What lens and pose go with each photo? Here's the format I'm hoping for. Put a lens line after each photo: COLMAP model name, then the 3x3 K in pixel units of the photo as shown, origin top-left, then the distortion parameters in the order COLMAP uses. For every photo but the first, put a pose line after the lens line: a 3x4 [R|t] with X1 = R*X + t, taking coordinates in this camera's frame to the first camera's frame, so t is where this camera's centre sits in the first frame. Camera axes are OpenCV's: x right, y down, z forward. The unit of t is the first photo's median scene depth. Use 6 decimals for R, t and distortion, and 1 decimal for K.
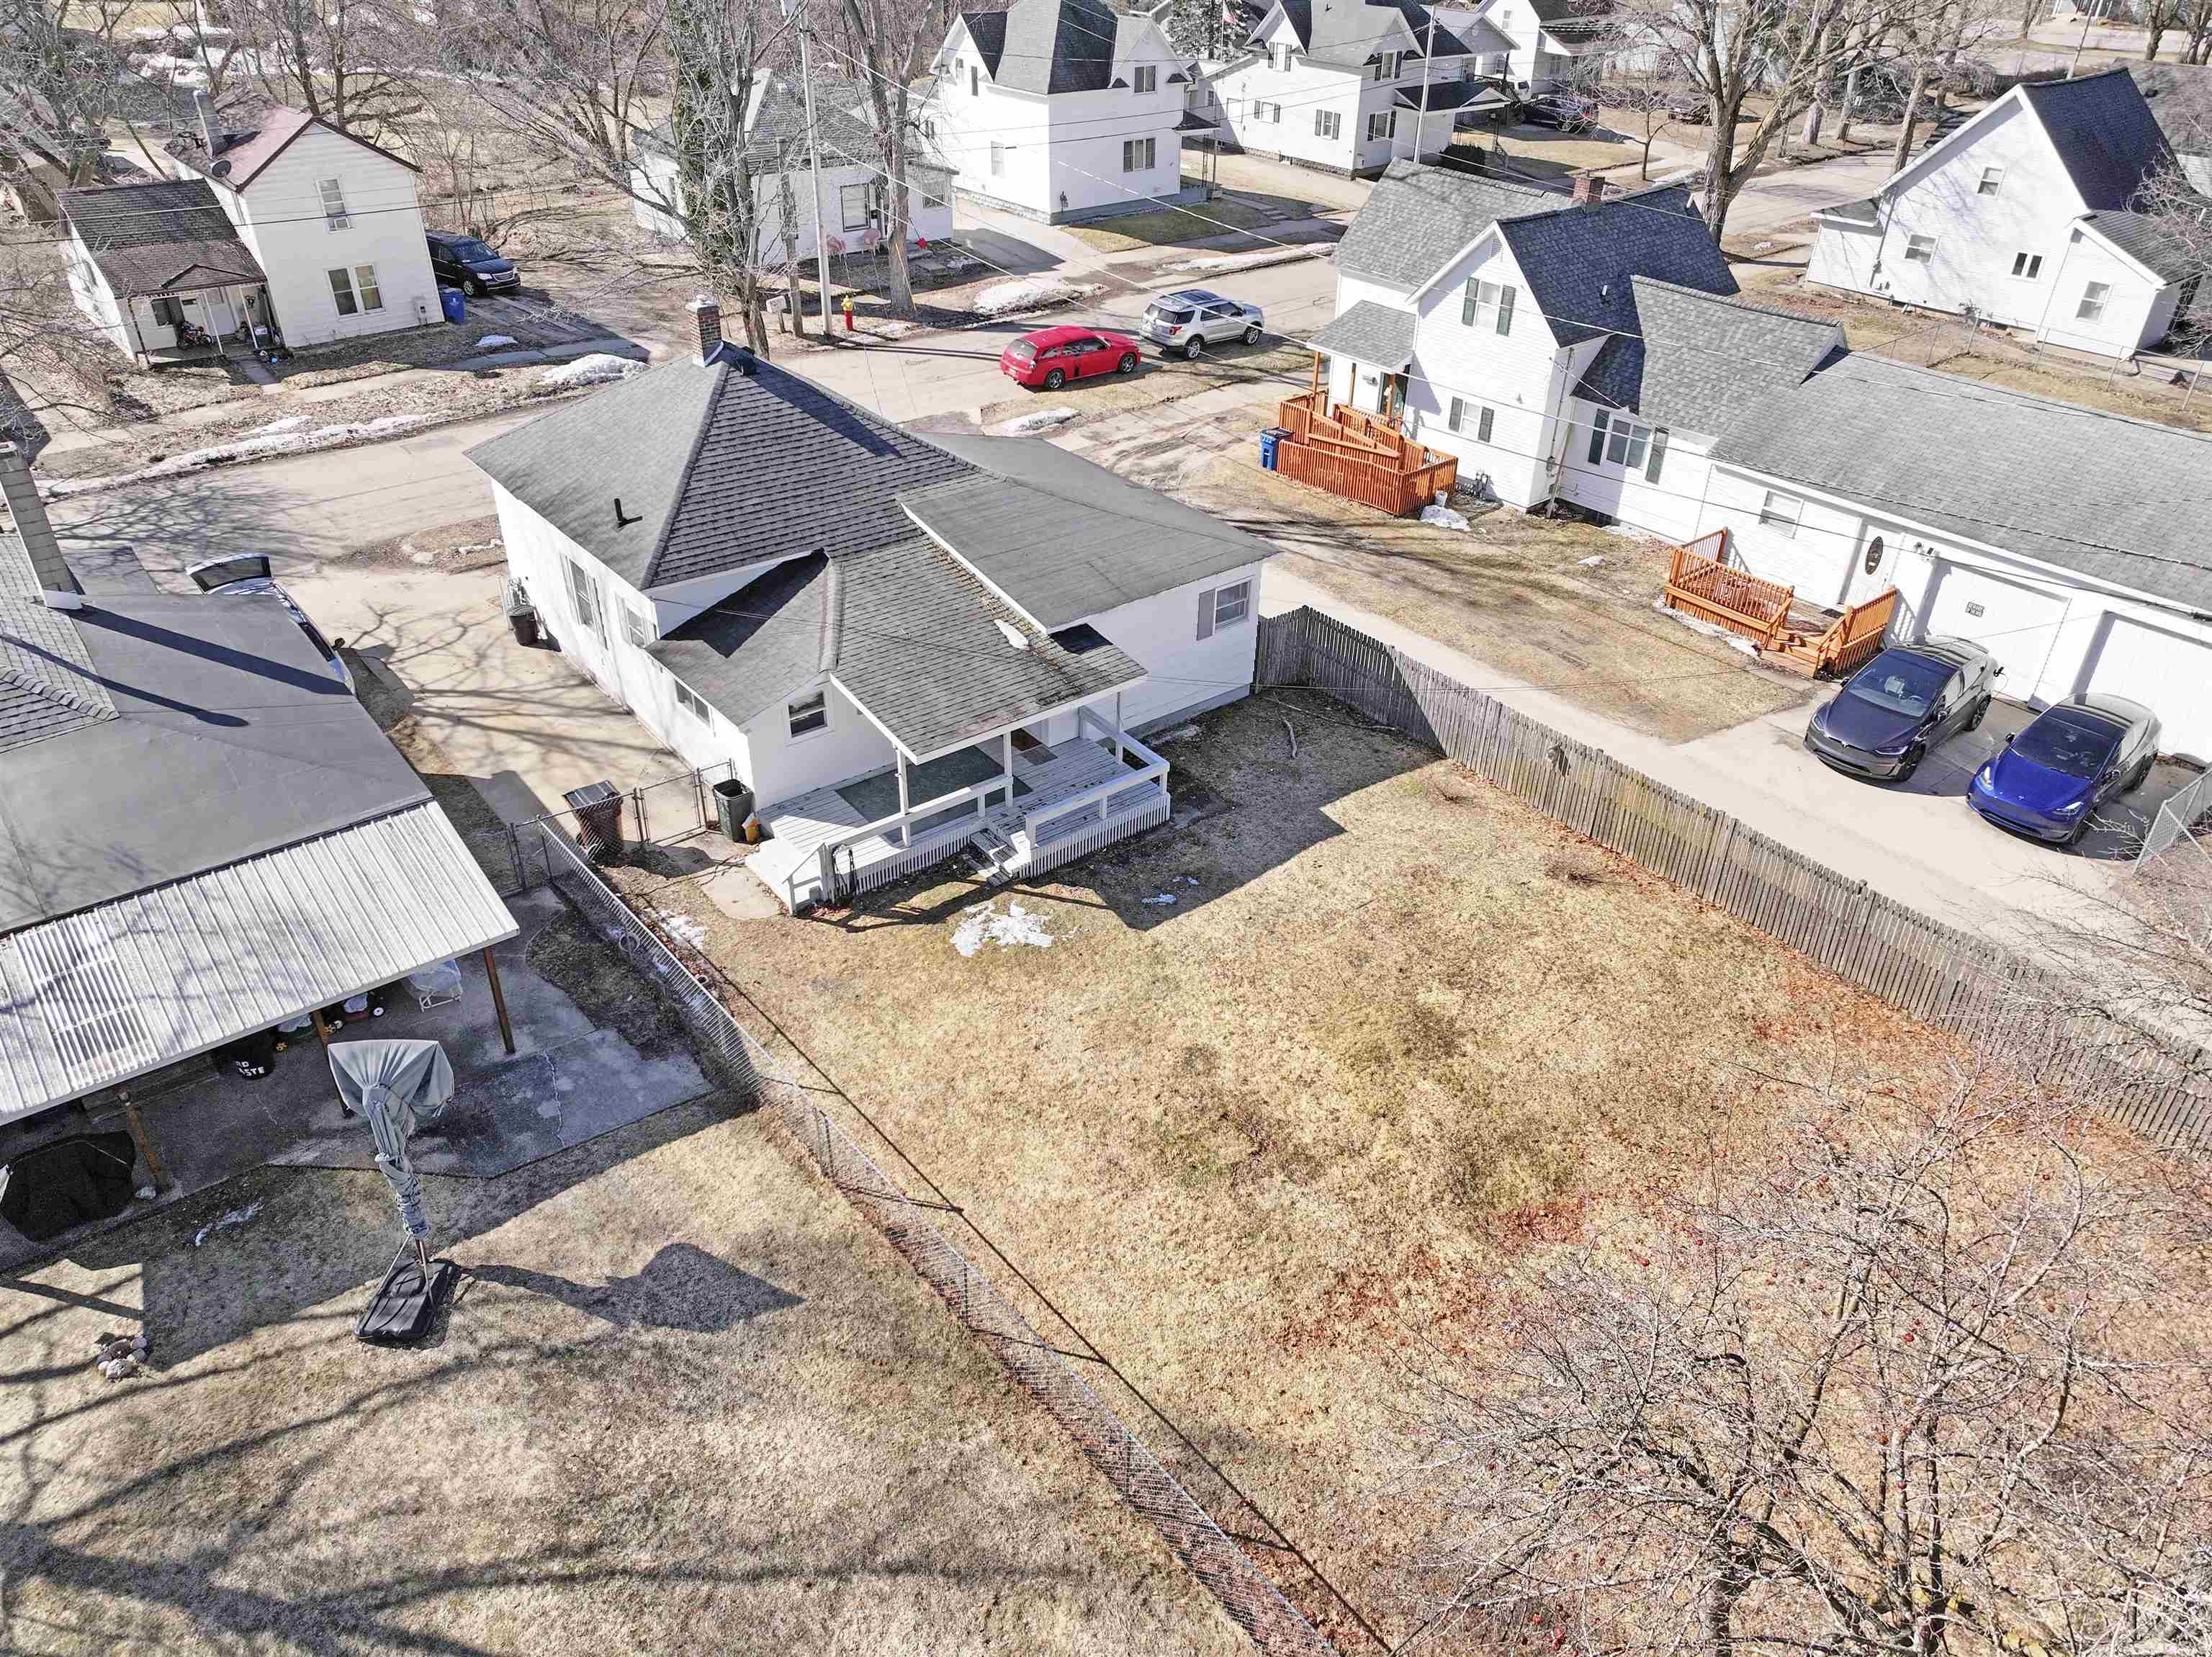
lens RADIAL K [[1550.2, 0, 1106.0], [0, 1550.2, 828.5], [0, 0, 1]] dist [0.000609, 0.009184]
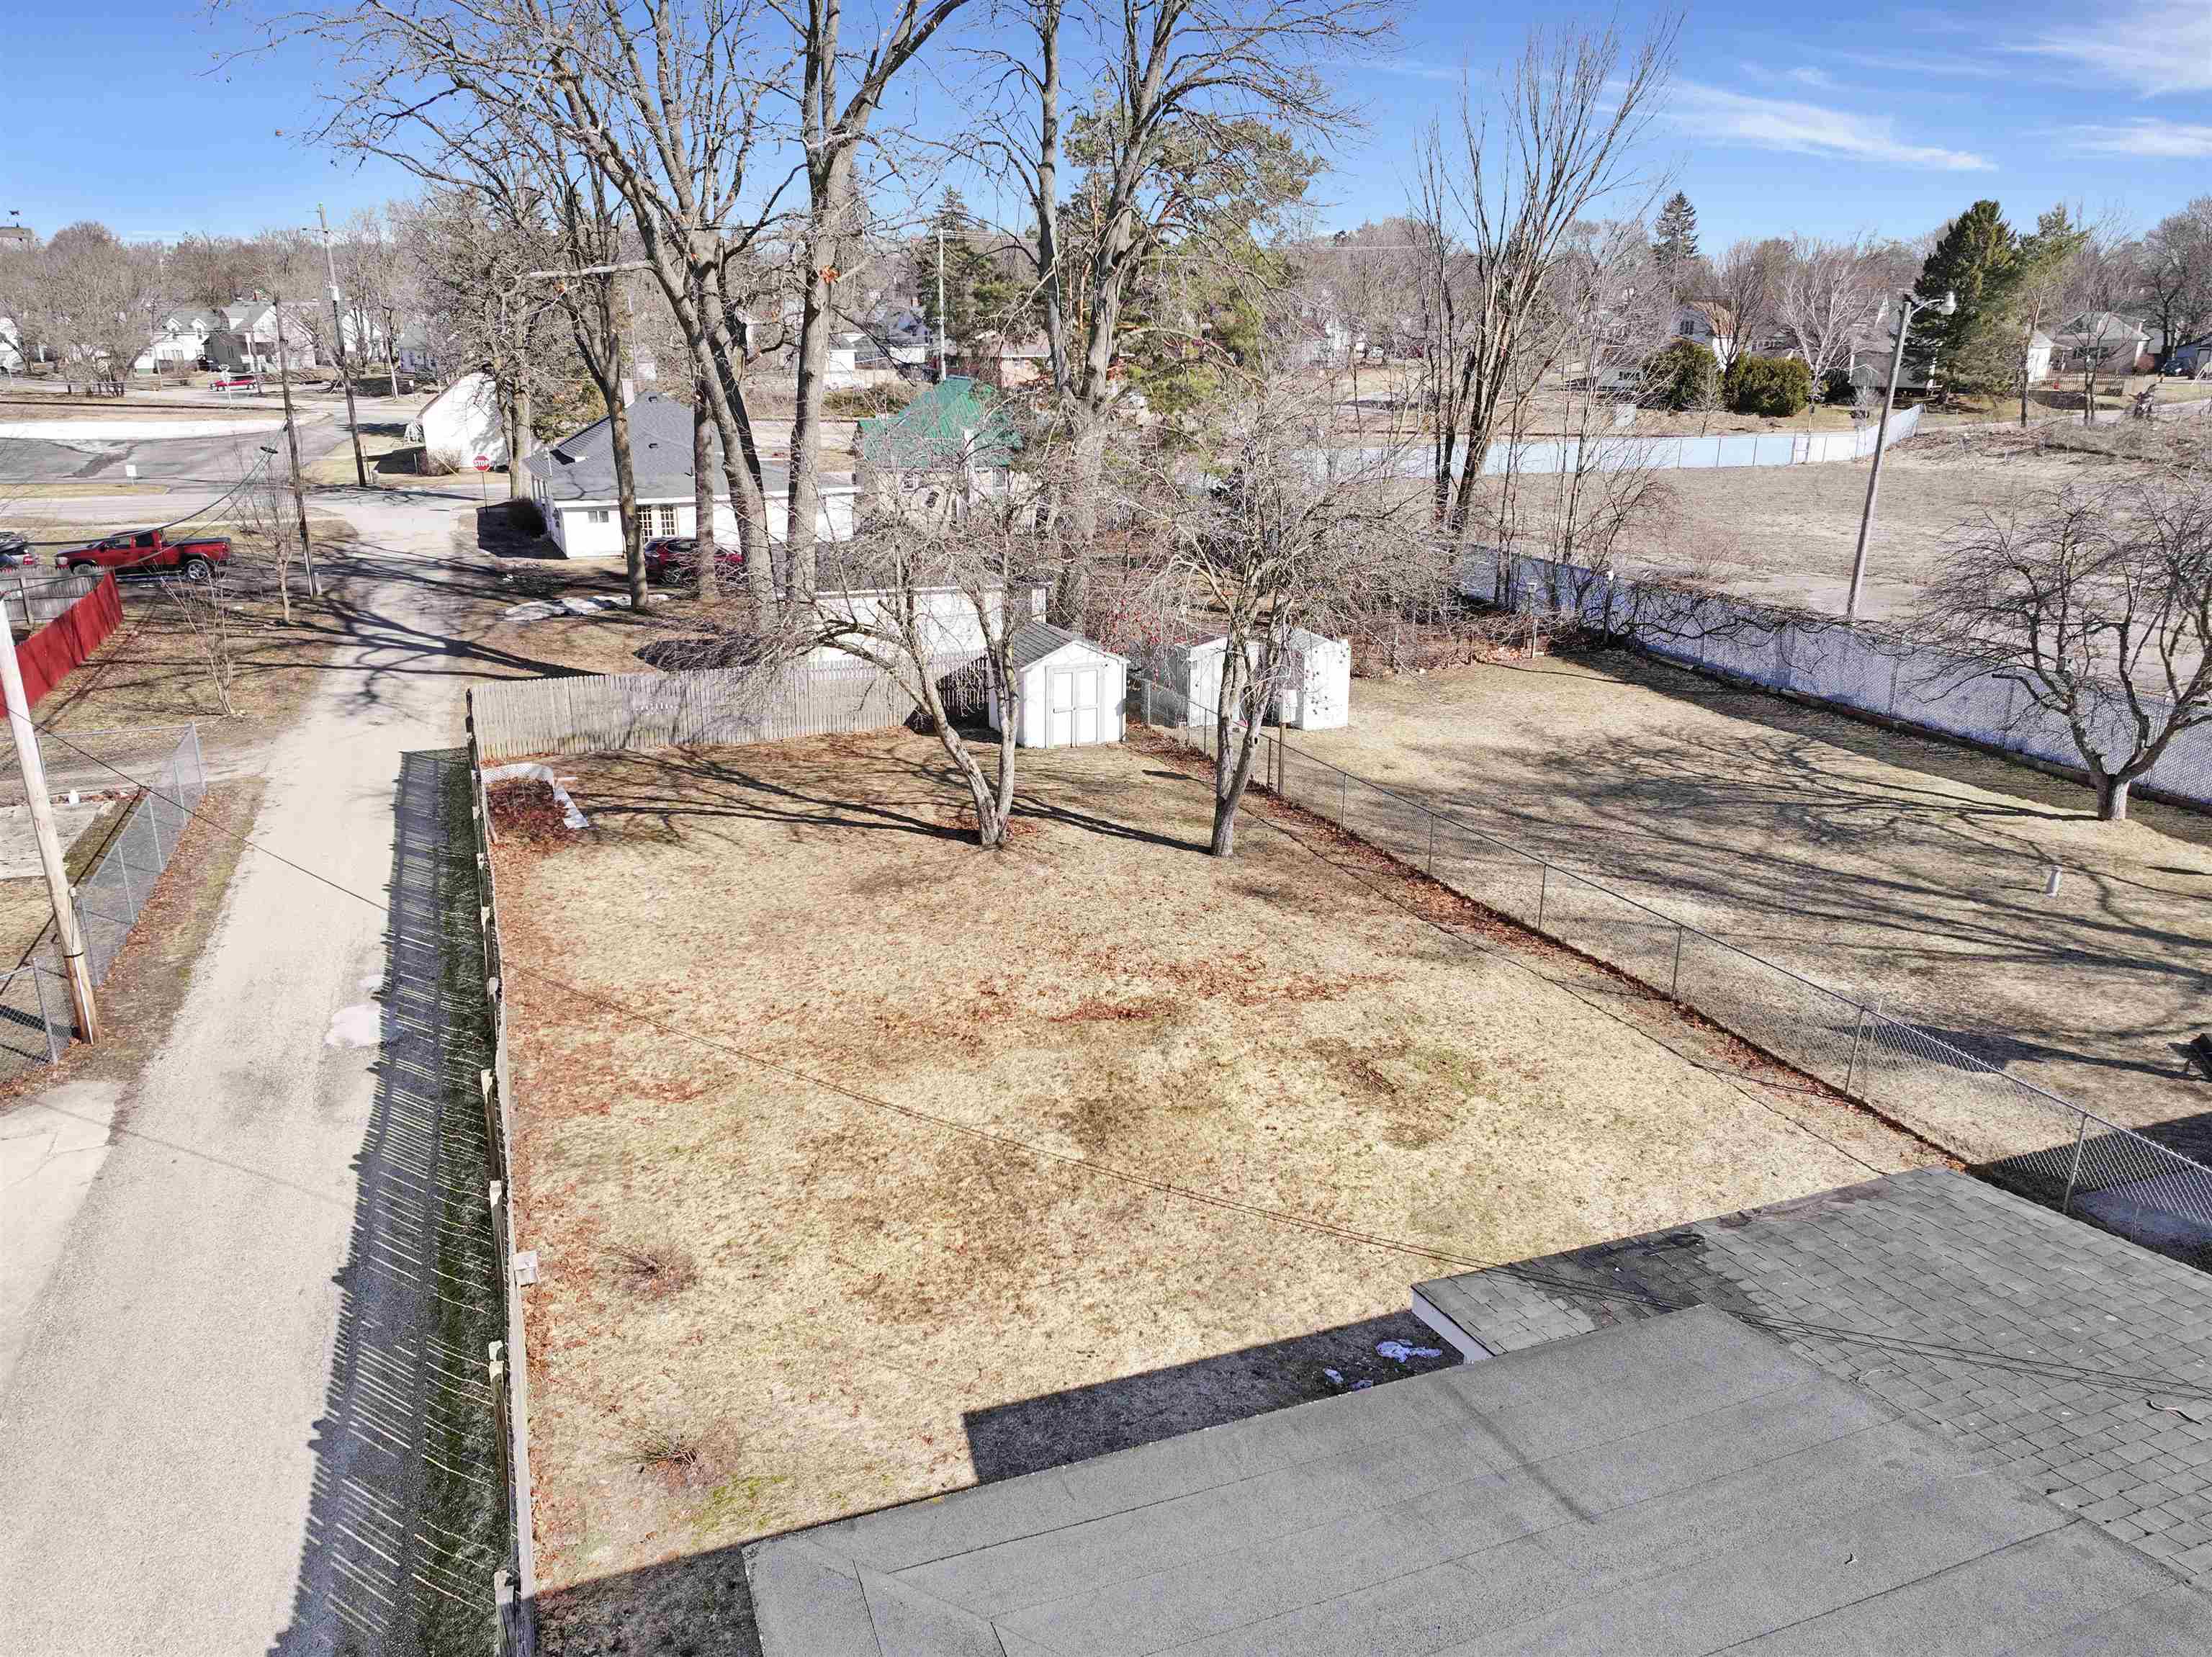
lens RADIAL K [[1550.2, 0, 1106.0], [0, 1550.2, 828.5], [0, 0, 1]] dist [0.000609, 0.009184]
pose [[-0.955854, -0.112570, 0.271424, 0.008594], [0.140880, 0.635057, 0.759510, -0.462205], [-0.257867, 0.764219, -0.591163, 1.127375]]
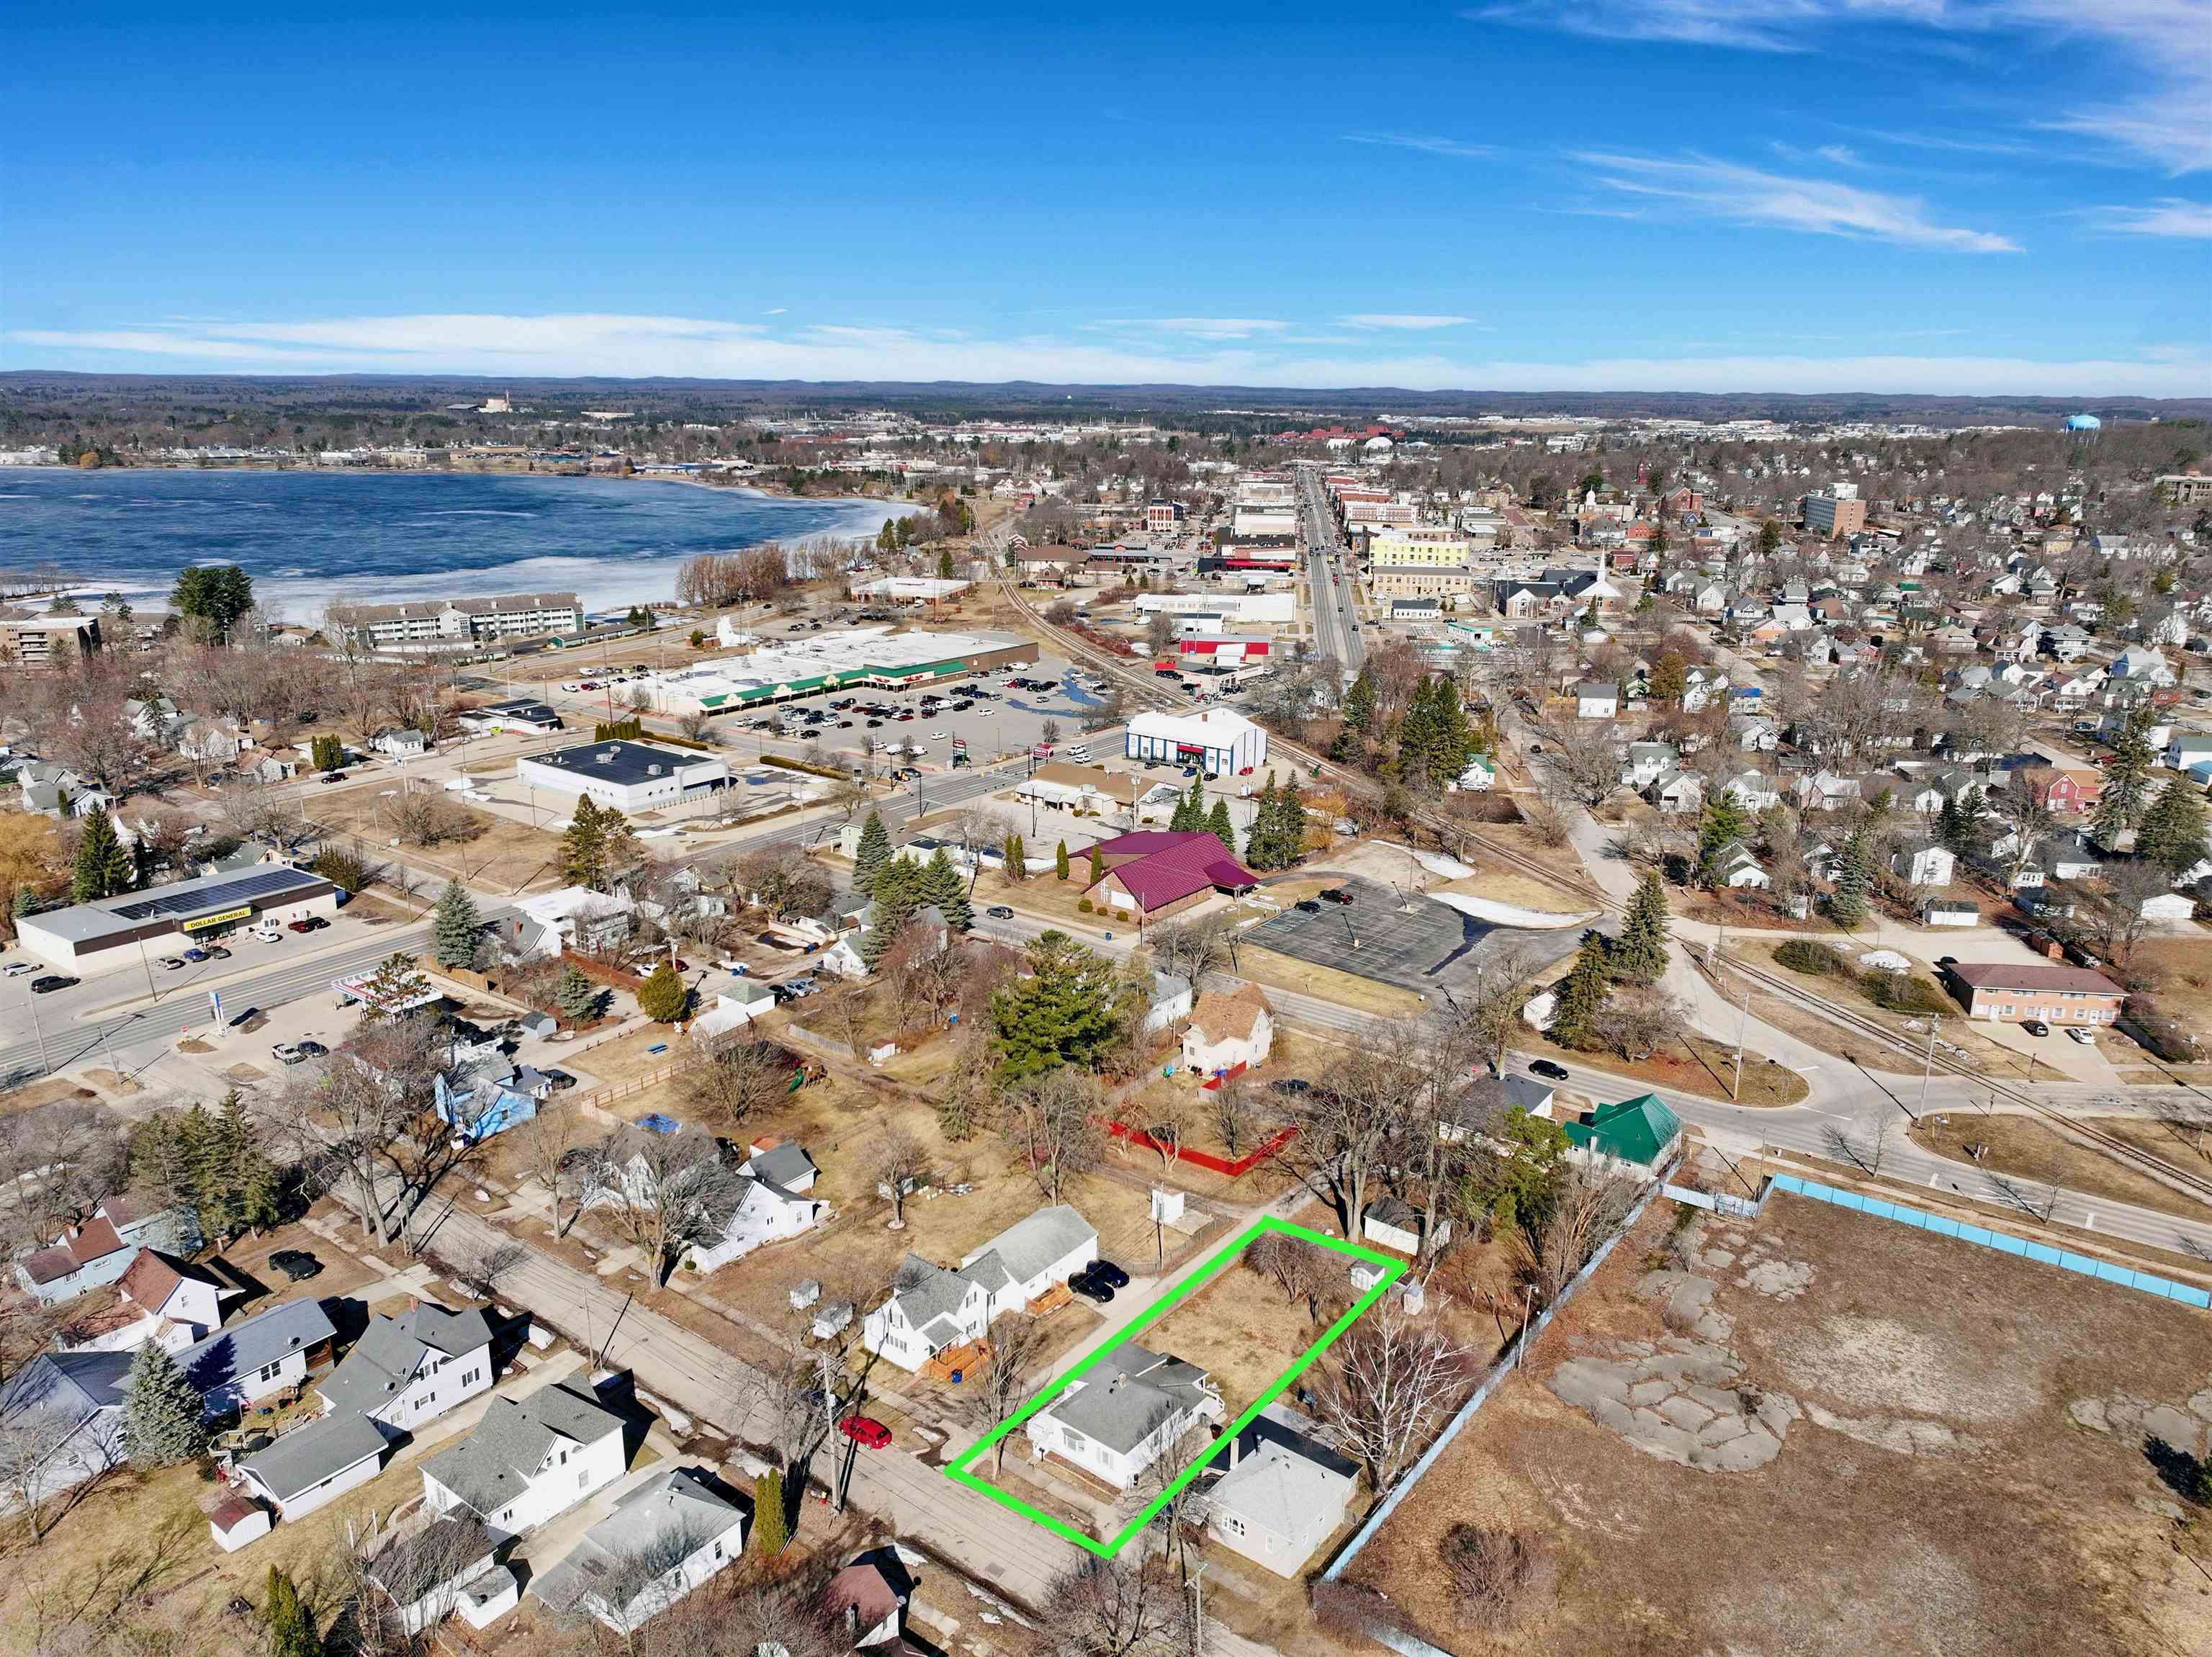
lens RADIAL K [[1550.2, 0, 1106.0], [0, 1550.2, 828.5], [0, 0, 1]] dist [0.000609, 0.009184]
pose [[-0.232613, -0.279051, 0.931677, -4.271310], [0.526144, 0.769565, 0.361859, -3.419959], [-0.817963, 0.574369, -0.032190, 0.293923]]
